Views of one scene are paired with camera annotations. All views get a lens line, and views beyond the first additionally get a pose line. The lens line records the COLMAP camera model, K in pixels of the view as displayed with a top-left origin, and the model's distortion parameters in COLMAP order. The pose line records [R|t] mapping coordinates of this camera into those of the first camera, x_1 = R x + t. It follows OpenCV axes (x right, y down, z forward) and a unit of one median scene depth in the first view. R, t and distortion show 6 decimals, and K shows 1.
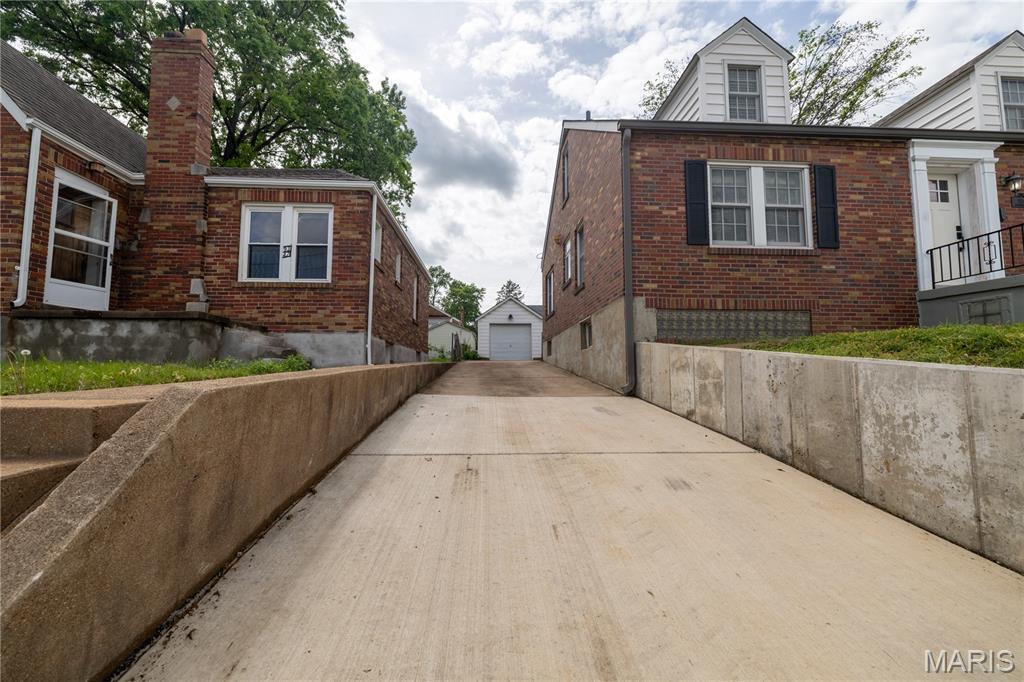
lens RADIAL K [[437.8, 0, 510.9], [0, 437.8, 335.4], [0, 0, 1]] dist [0.002241, 0.000714]
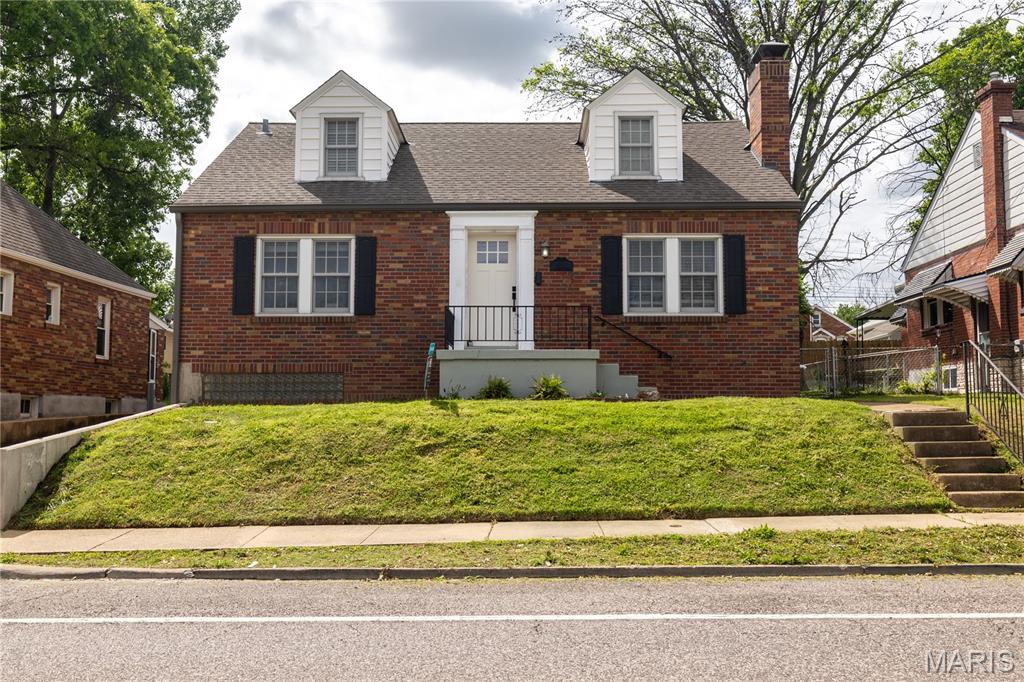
lens RADIAL K [[1038.3, 0, 512.6], [0, 1038.3, 343.0], [0, 0, 1]] dist [-0.016285, 0.000000]
pose [[0.997070, -0.010609, -0.075754, 1.280748], [0.010696, 0.999943, 0.000752, -0.126711], [0.075742, -0.001560, 0.997126, -1.534924]]
